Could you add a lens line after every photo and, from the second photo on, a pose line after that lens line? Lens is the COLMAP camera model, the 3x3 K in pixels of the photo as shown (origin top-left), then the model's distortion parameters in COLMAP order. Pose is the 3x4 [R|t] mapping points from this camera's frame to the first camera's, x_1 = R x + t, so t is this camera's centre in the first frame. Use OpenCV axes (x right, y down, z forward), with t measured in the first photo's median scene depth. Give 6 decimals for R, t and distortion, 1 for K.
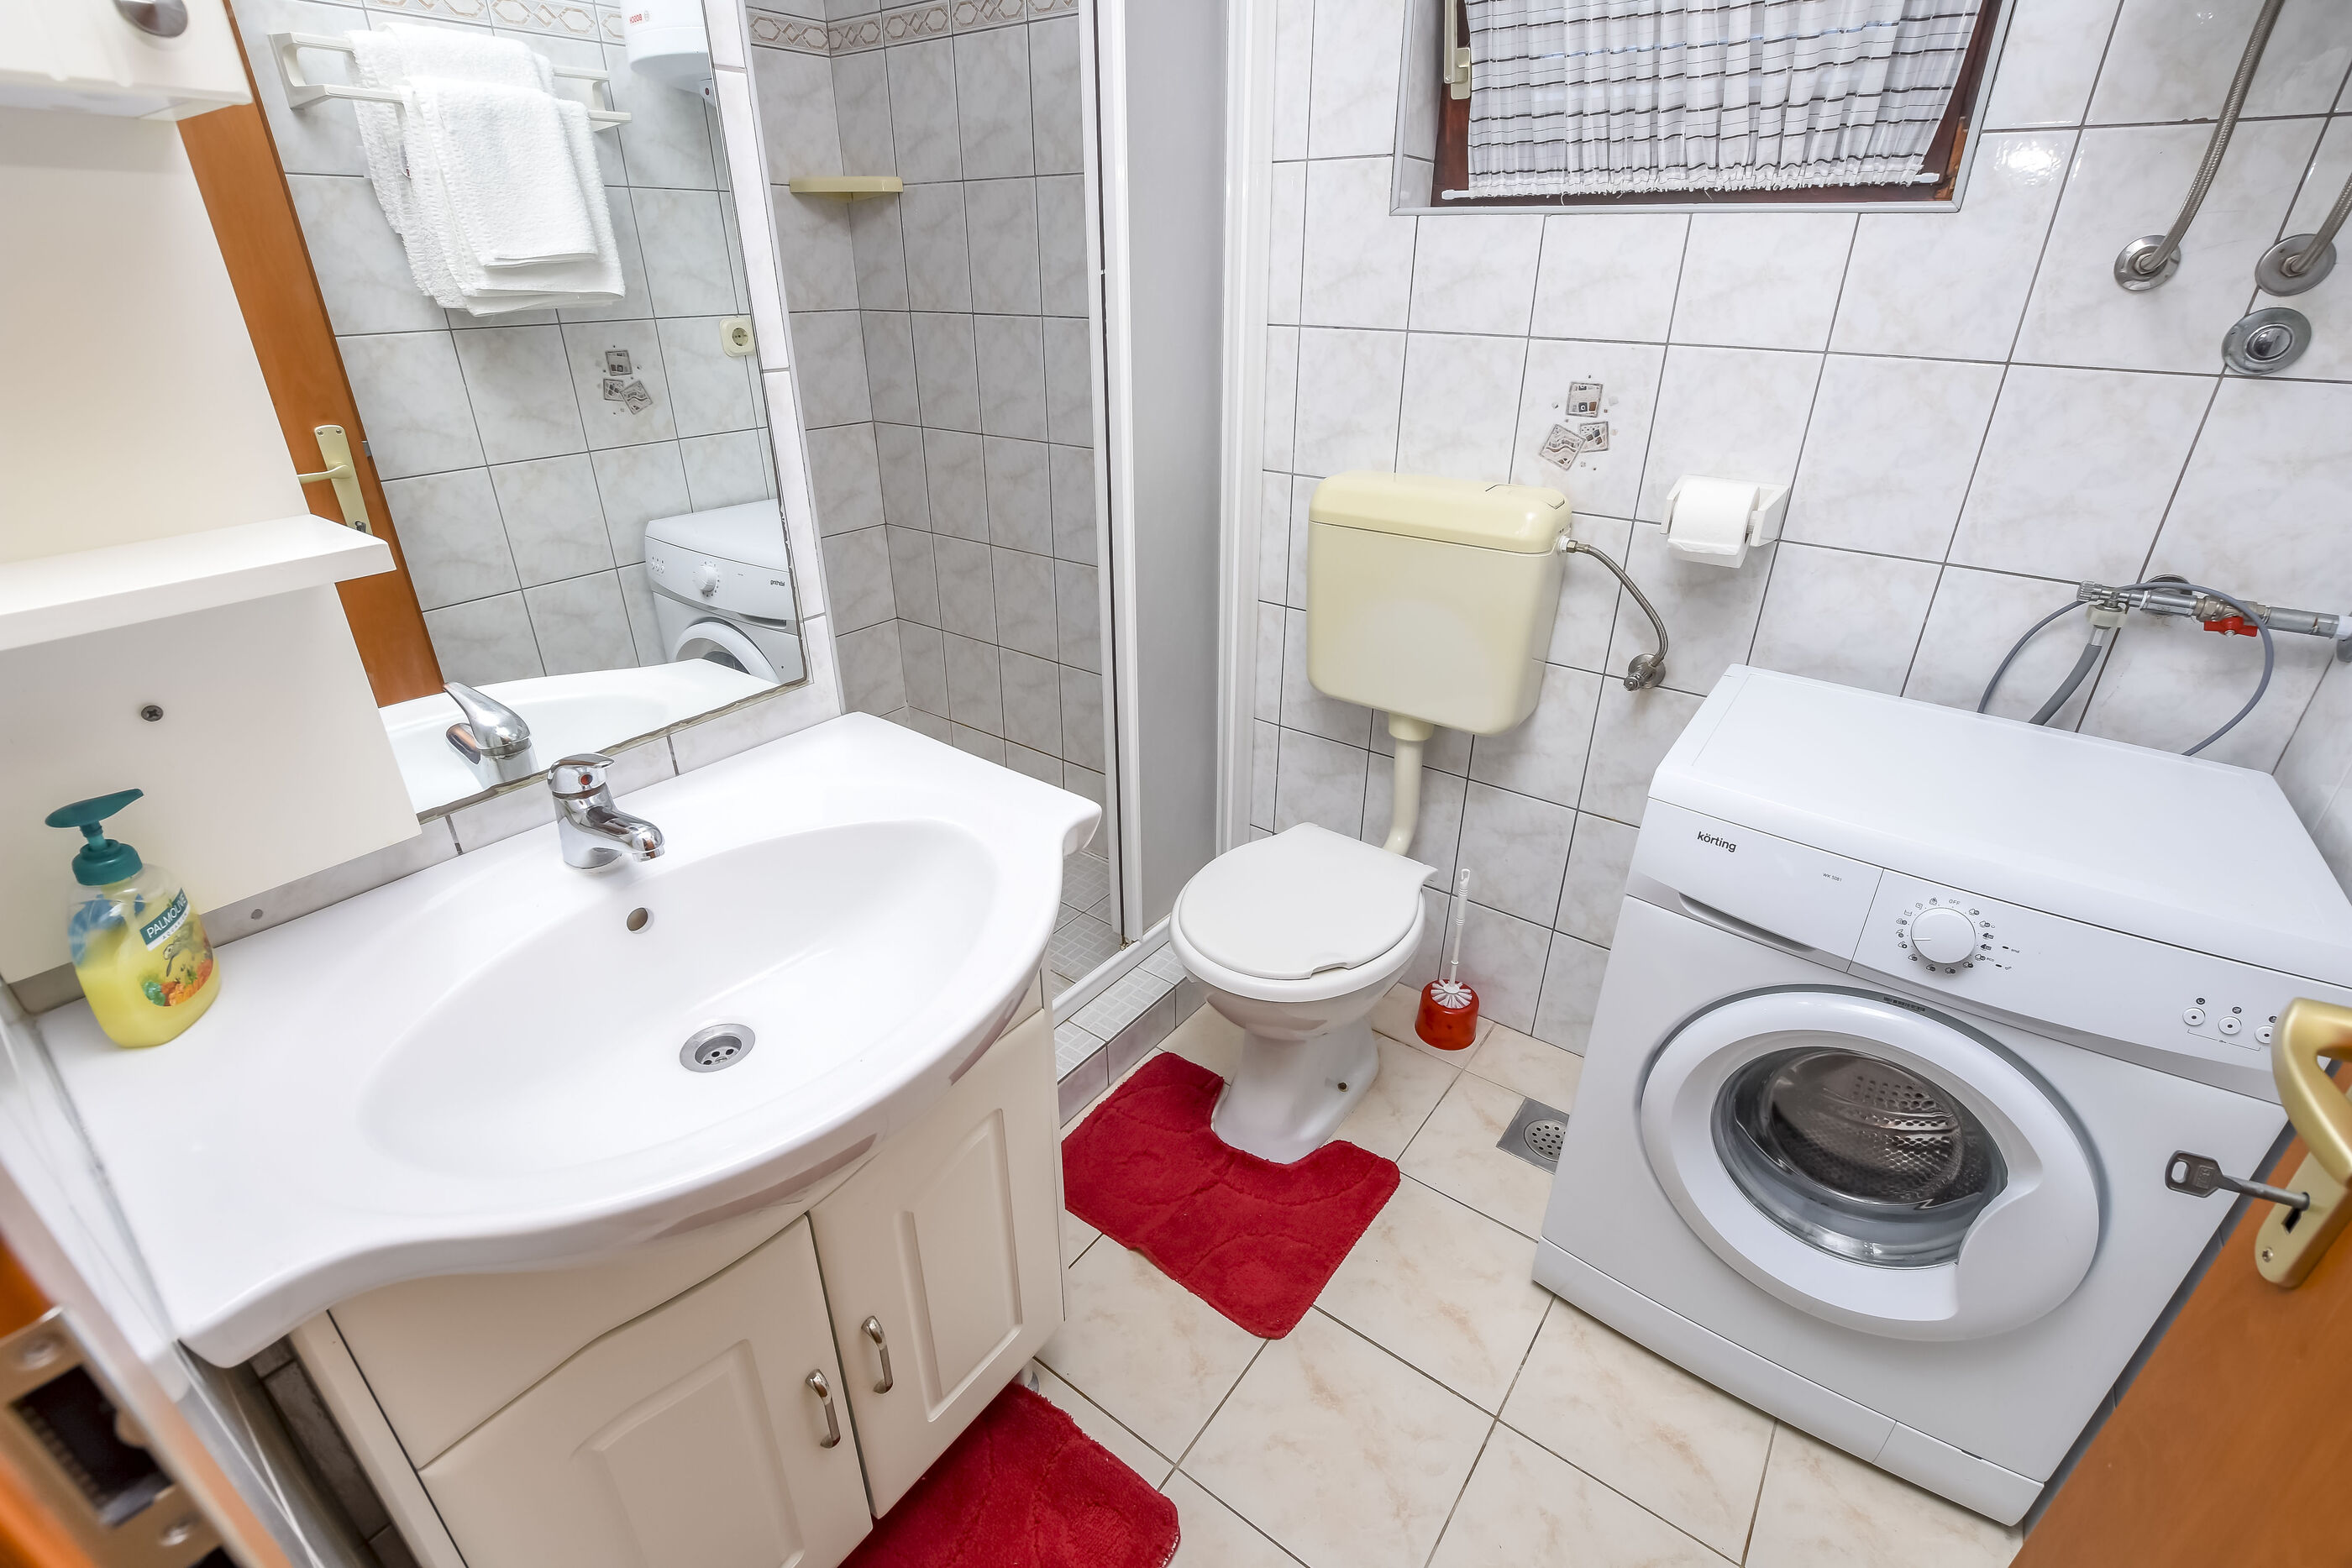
lens RADIAL K [[1041.3, 0, 1180.0], [0, 1041.3, 777.2], [0, 0, 1]] dist [-0.035218, 0.006442]
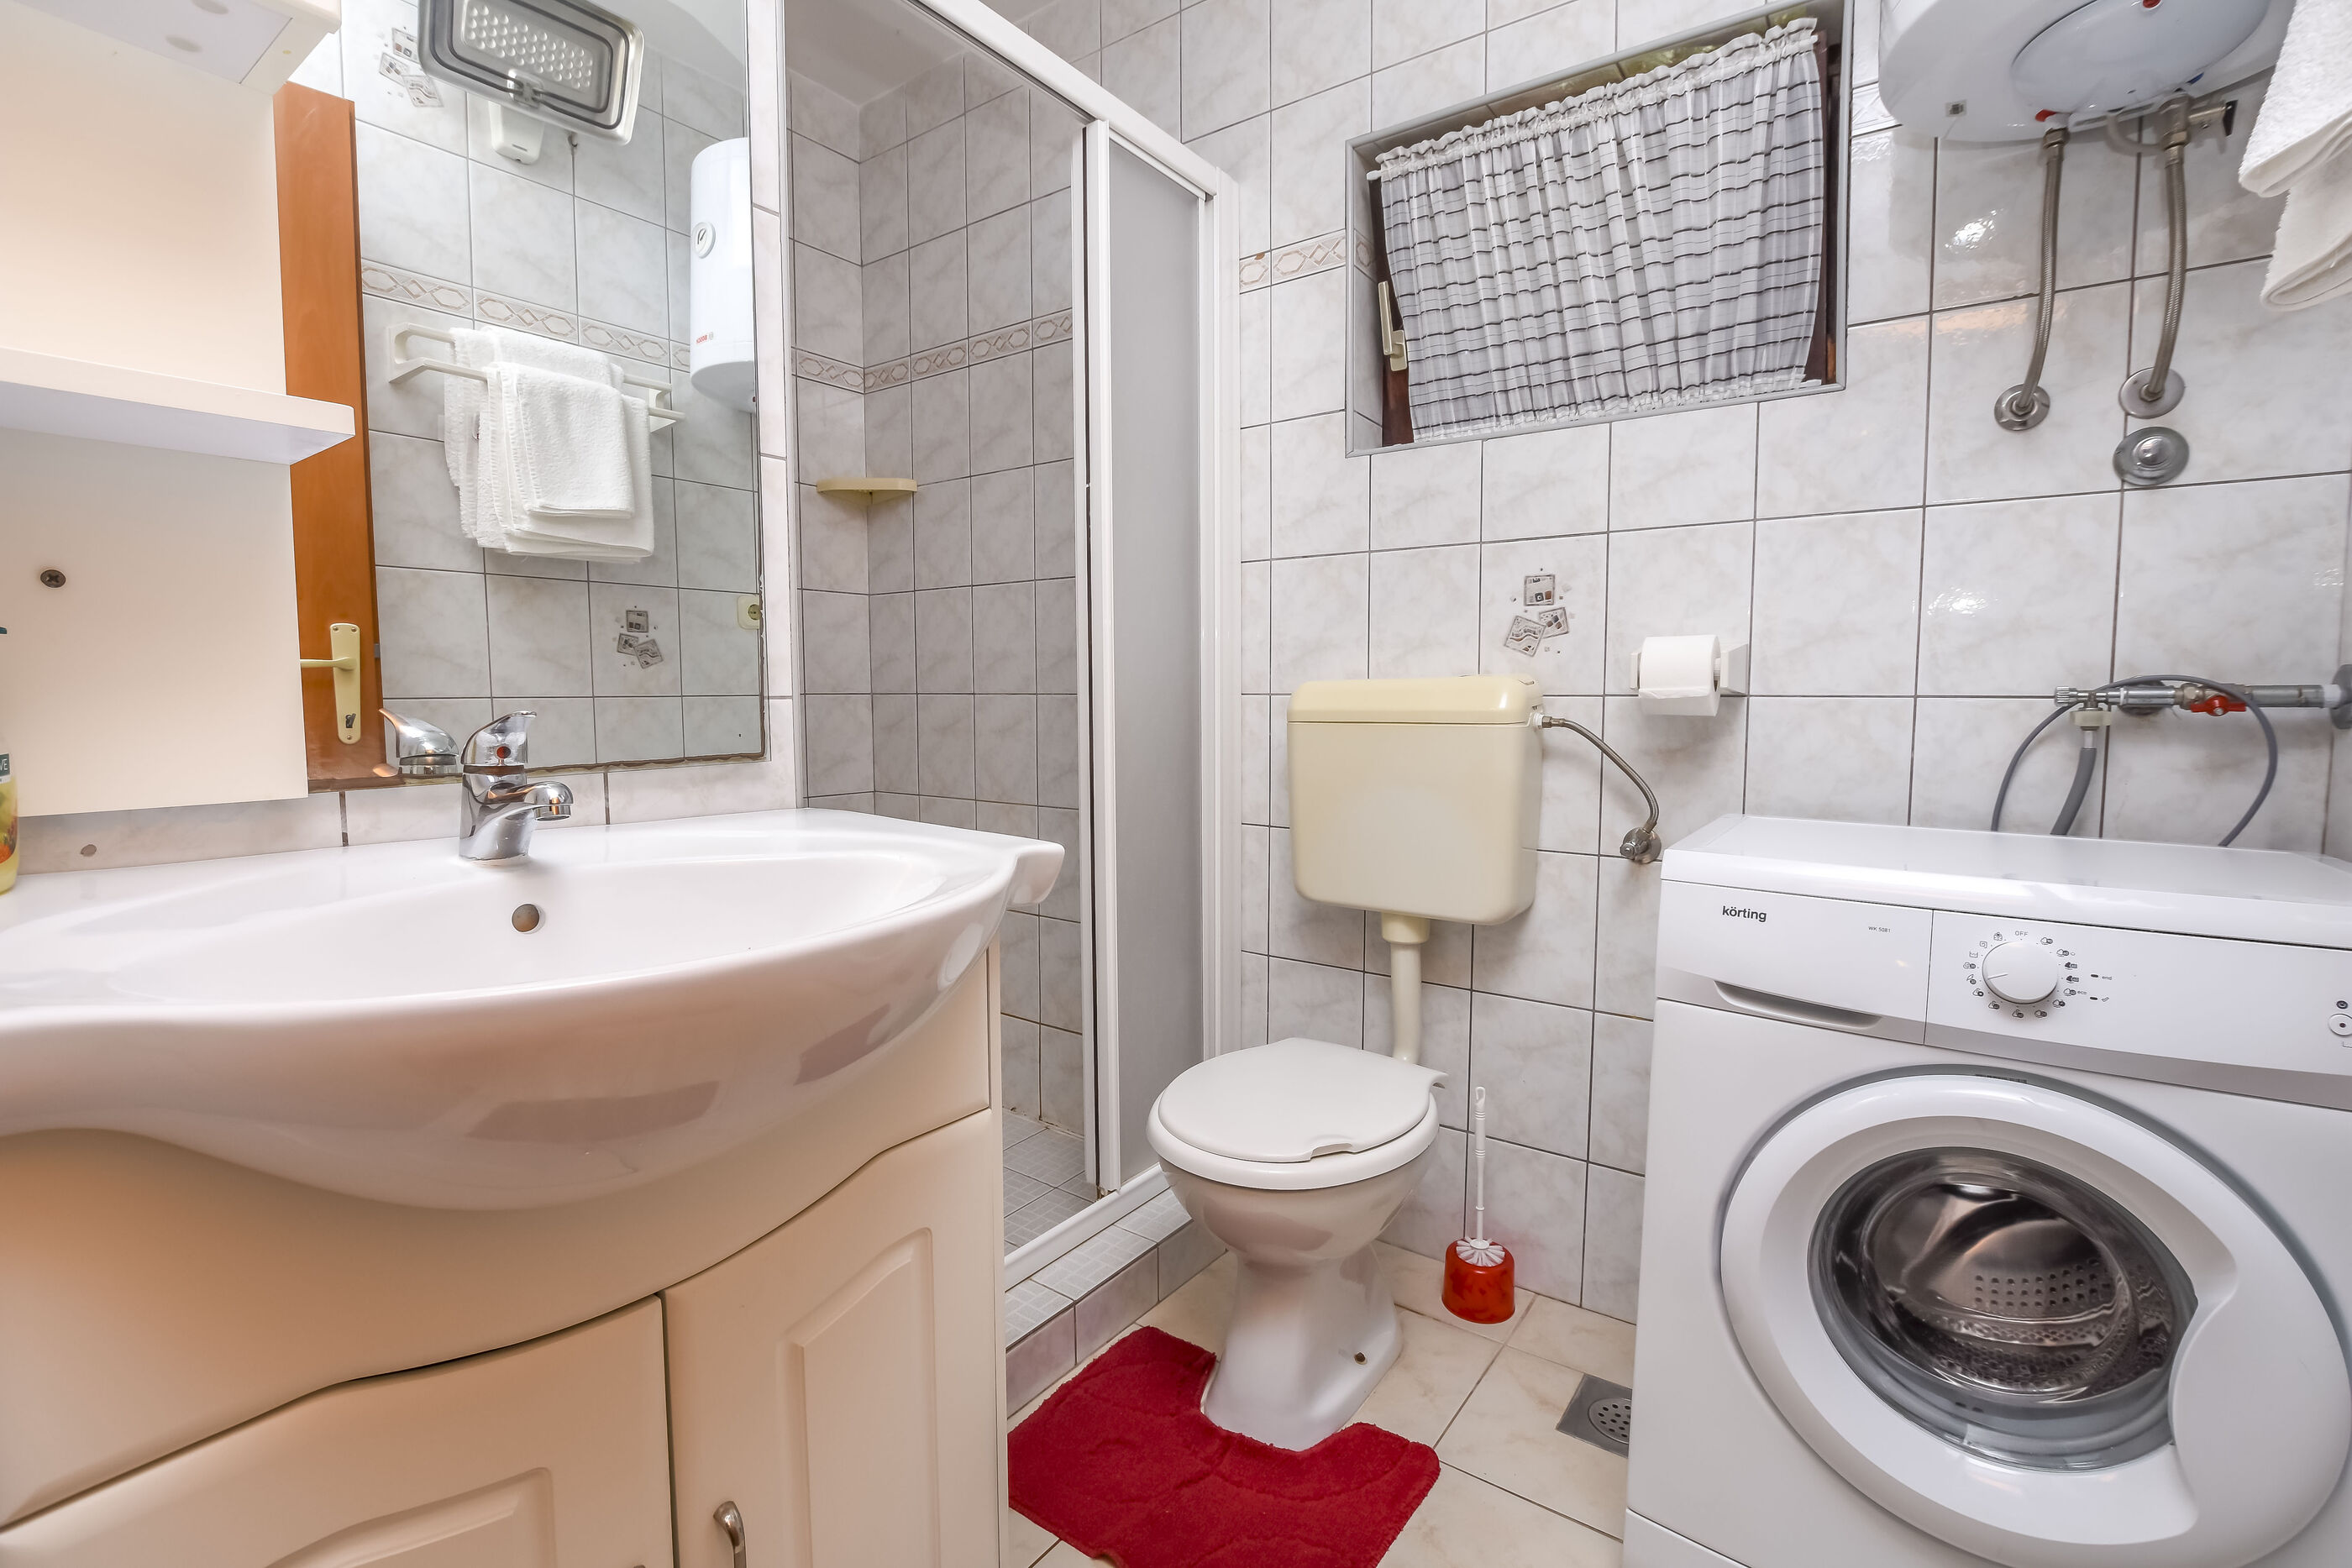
lens RADIAL K [[1041.3, 0, 1180.0], [0, 1041.3, 777.2], [0, 0, 1]] dist [-0.035218, 0.006442]
pose [[0.999956, -0.006307, 0.006939, 0.012175], [0.008439, 0.927978, -0.372540, 0.188465], [-0.004090, 0.372582, 0.927990, 0.076669]]
